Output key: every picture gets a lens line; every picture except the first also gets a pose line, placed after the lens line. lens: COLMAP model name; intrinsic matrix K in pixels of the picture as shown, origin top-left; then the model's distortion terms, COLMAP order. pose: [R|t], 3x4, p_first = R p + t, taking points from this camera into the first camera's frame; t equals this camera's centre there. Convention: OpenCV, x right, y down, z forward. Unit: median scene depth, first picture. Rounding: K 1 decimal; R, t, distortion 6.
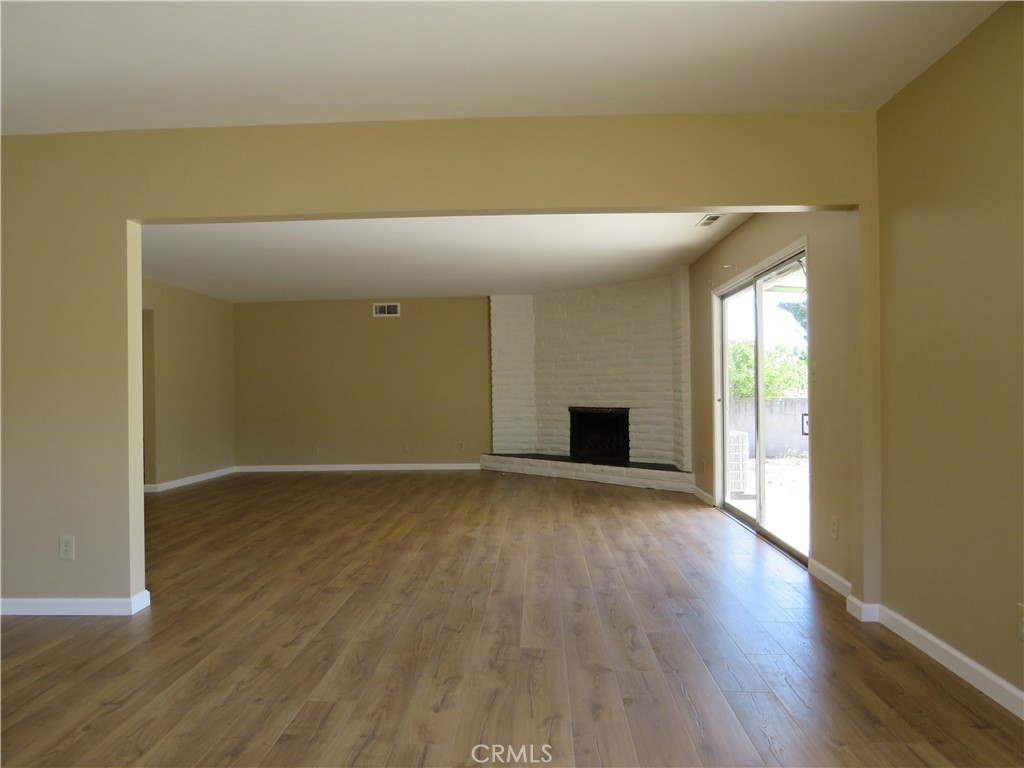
lens RADIAL K [[723.9, 0, 512.0], [0, 723.9, 384.0], [0, 0, 1]] dist [-0.031581, -0.002830]
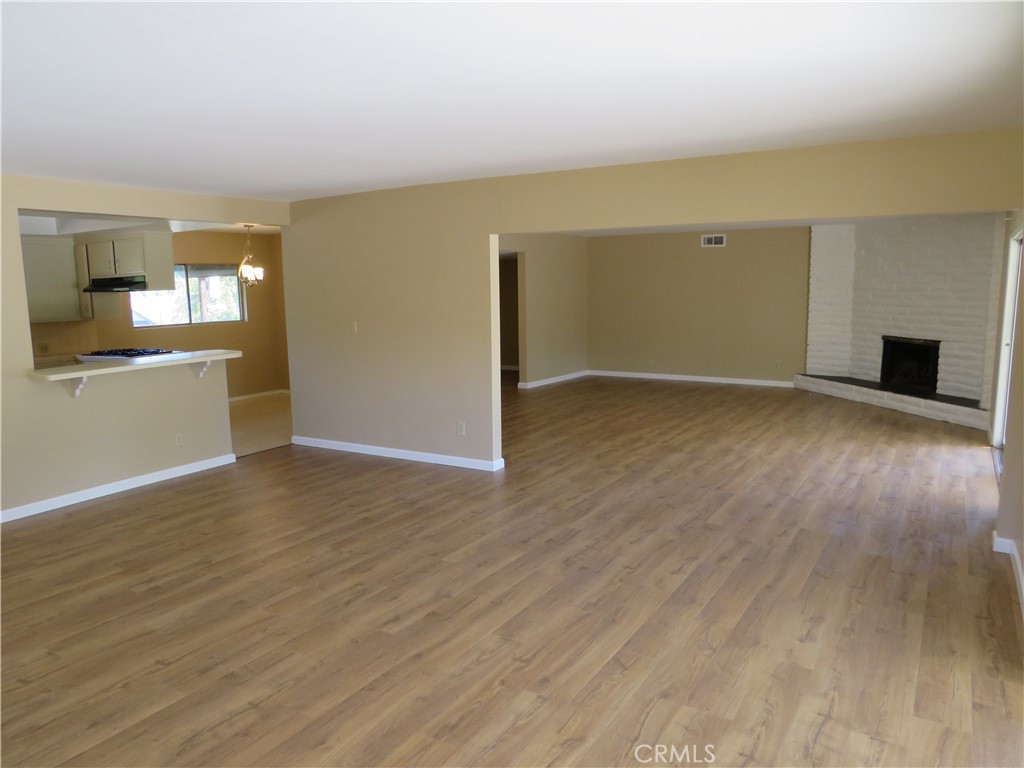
lens RADIAL K [[729.0, 0, 512.0], [0, 729.0, 384.0], [0, 0, 1]] dist [-0.009590, 0.003729]
pose [[0.872252, 0.072536, -0.483647, 0.141035], [-0.000875, 0.989169, 0.146775, -0.058538], [0.489055, -0.127602, 0.862869, -0.191129]]
